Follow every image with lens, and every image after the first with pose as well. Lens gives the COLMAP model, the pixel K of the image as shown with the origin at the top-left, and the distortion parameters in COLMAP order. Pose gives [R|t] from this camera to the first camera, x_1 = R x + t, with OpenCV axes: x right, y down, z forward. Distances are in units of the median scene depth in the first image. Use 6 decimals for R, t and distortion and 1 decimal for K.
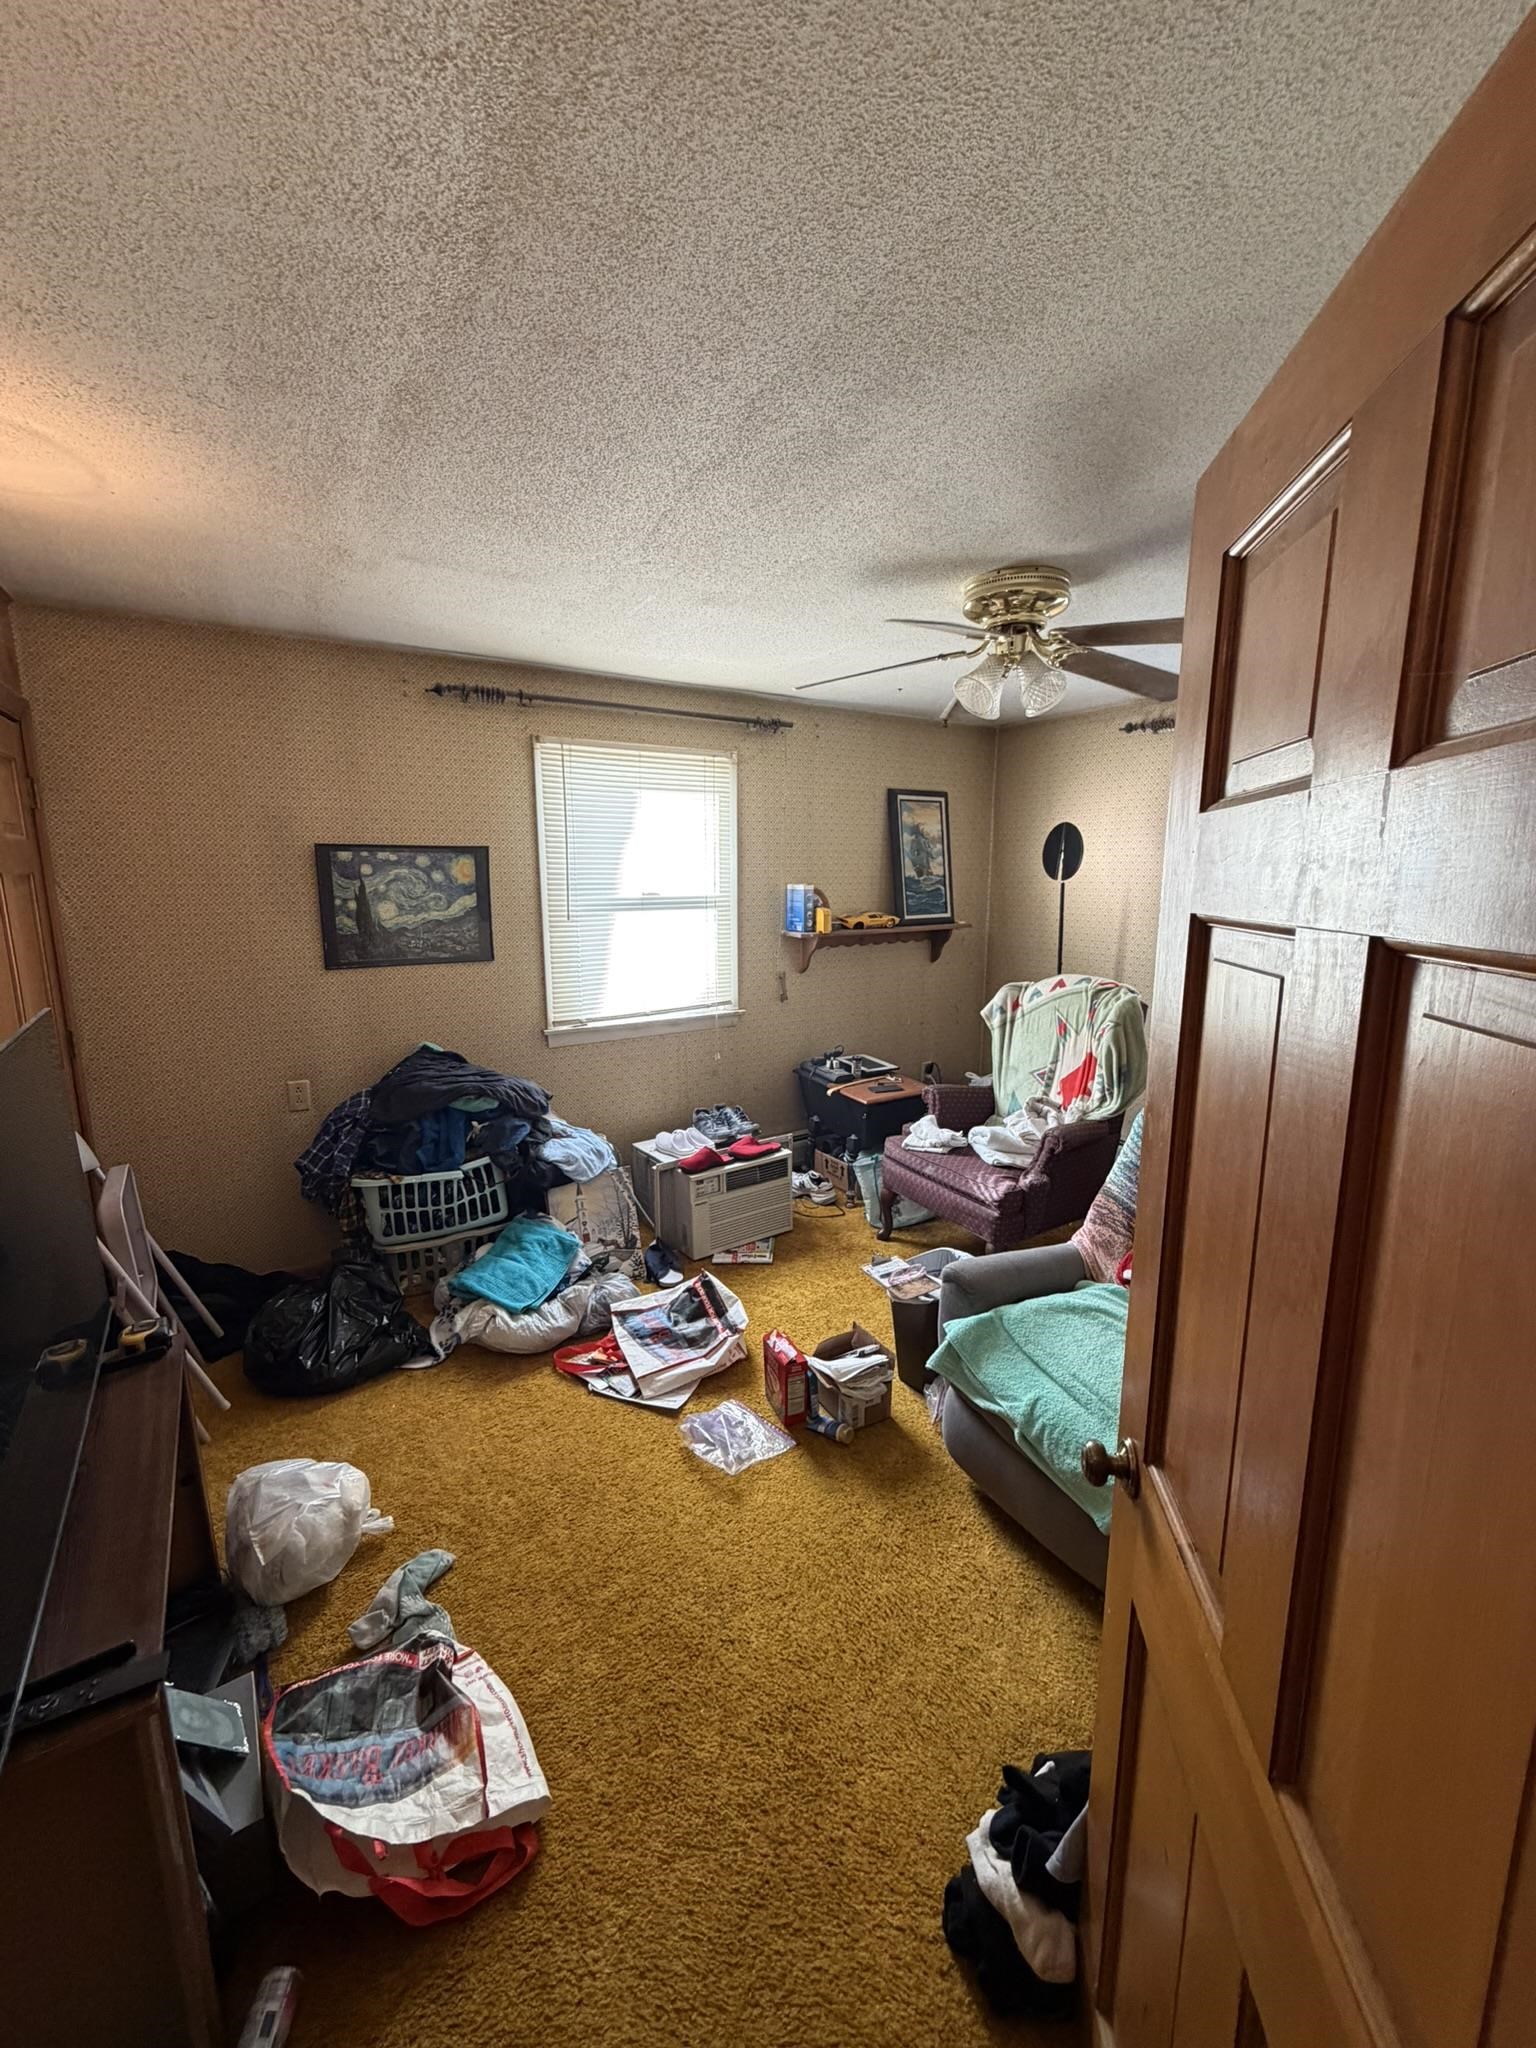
lens RADIAL K [[812.5, 0, 761.2], [0, 812.5, 1014.9], [0, 0, 1]] dist [-0.000023, -0.000023]
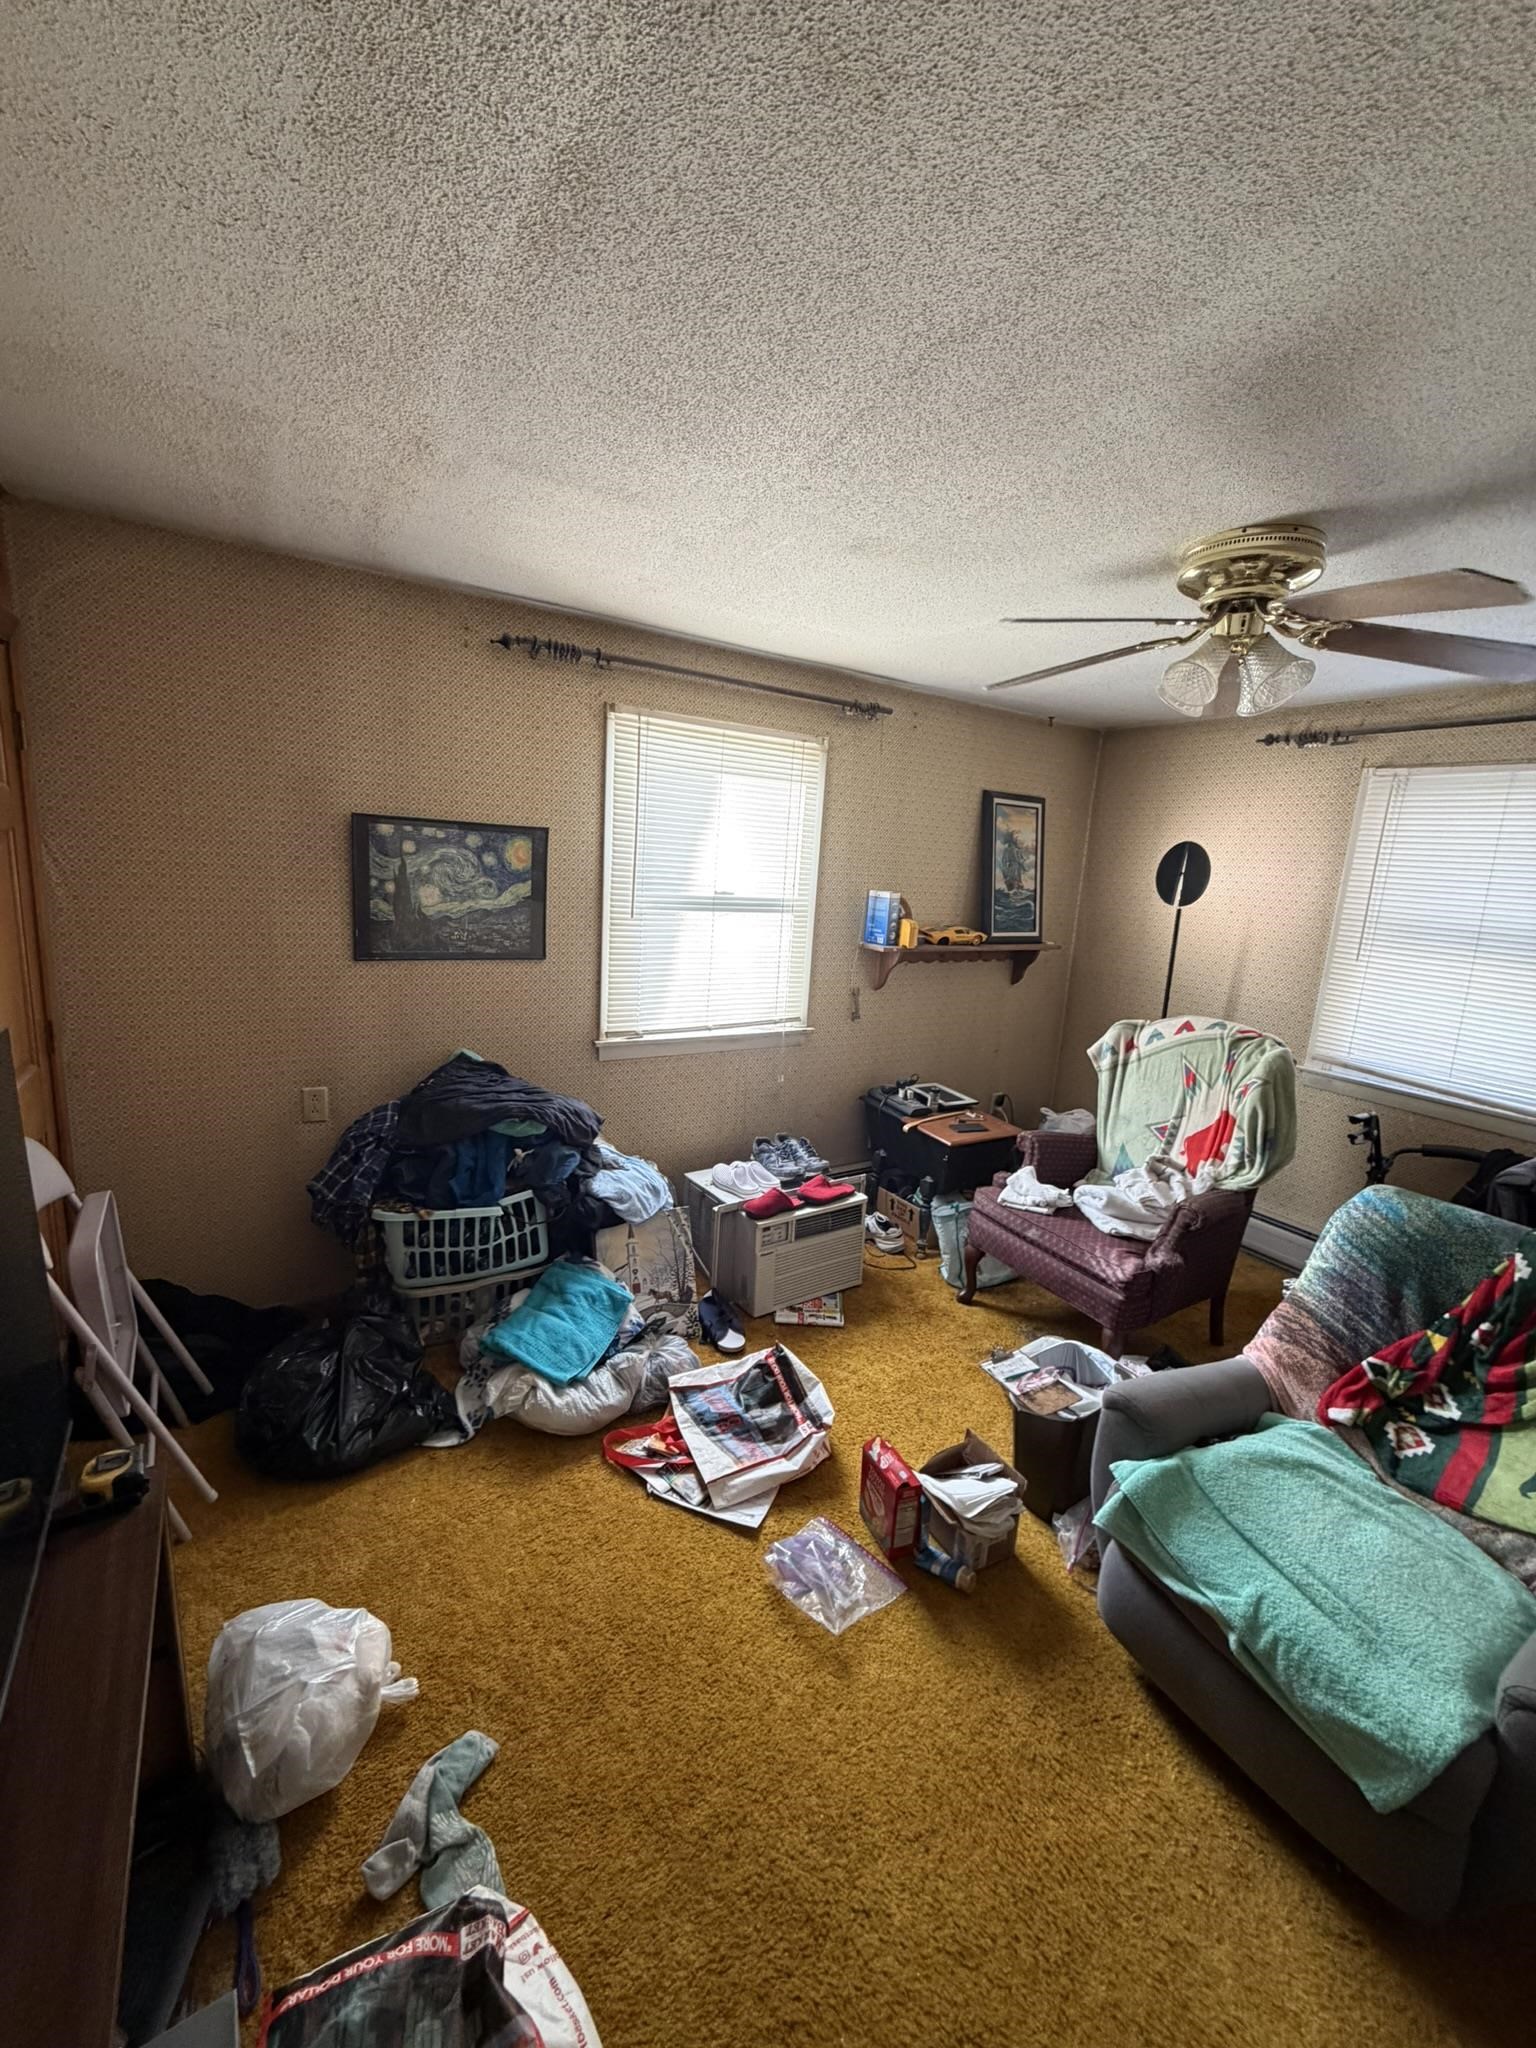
lens RADIAL K [[812.5, 0, 761.2], [0, 812.5, 1014.9], [0, 0, 1]] dist [-0.000023, -0.000023]
pose [[0.997918, 0.064467, 0.001672, -0.116257], [-0.064482, 0.997845, 0.012170, -0.040105], [-0.000884, -0.012252, 0.999925, 0.155843]]
